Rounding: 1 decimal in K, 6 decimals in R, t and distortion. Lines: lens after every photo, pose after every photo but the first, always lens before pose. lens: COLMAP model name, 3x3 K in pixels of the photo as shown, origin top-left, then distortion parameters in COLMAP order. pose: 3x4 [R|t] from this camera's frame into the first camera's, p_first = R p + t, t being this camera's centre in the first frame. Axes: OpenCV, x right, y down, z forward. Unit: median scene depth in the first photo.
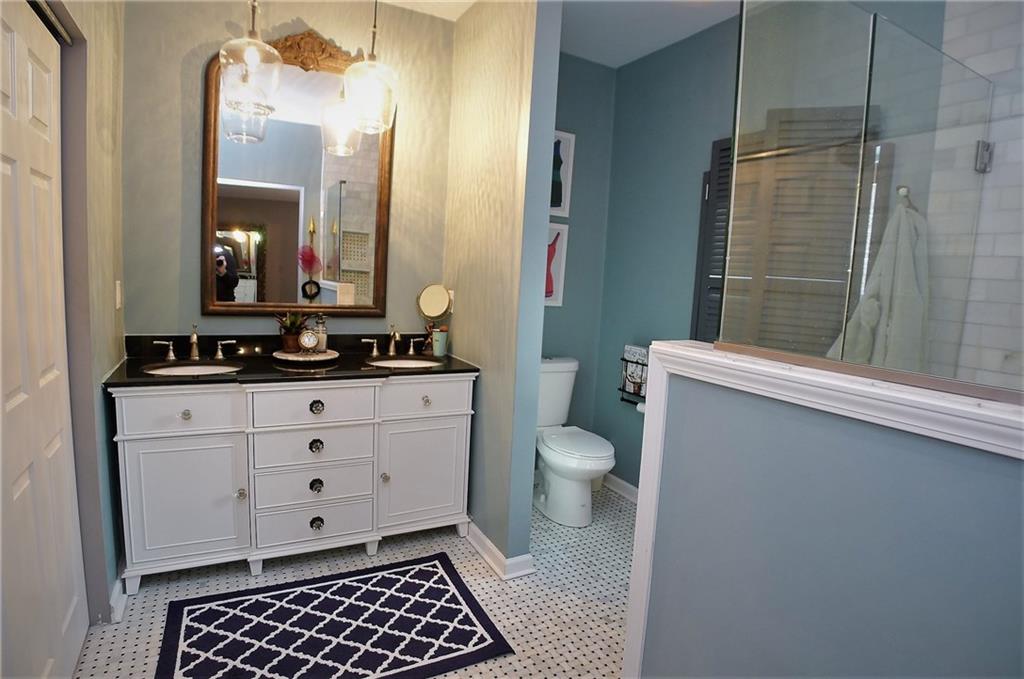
lens RADIAL K [[543.7, 0, 509.1], [0, 543.7, 342.0], [0, 0, 1]] dist [-0.102292, 0.029850]
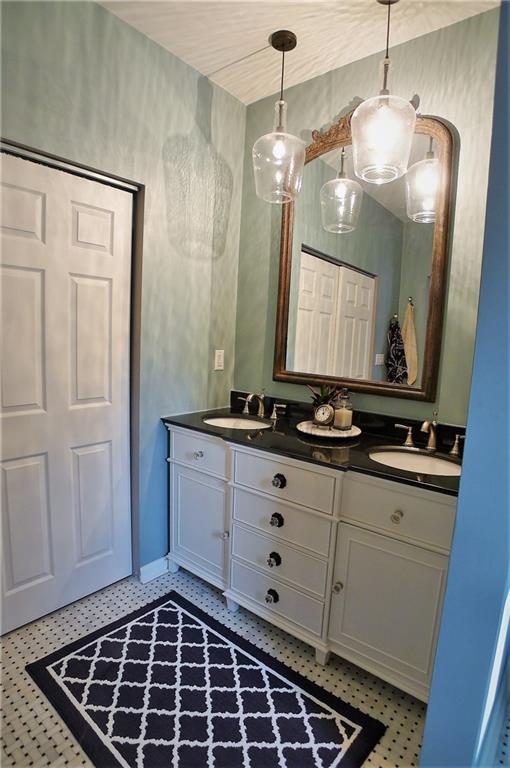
lens RADIAL K [[407.8, 0, 249.0], [0, 407.8, 384.3], [0, 0, 1]] dist [-0.102292, 0.029850]
pose [[0.382885, 0.072284, -0.920964, 0.266070], [-0.138610, 0.990143, 0.020087, -0.055845], [0.913338, 0.119963, 0.389130, 0.608774]]
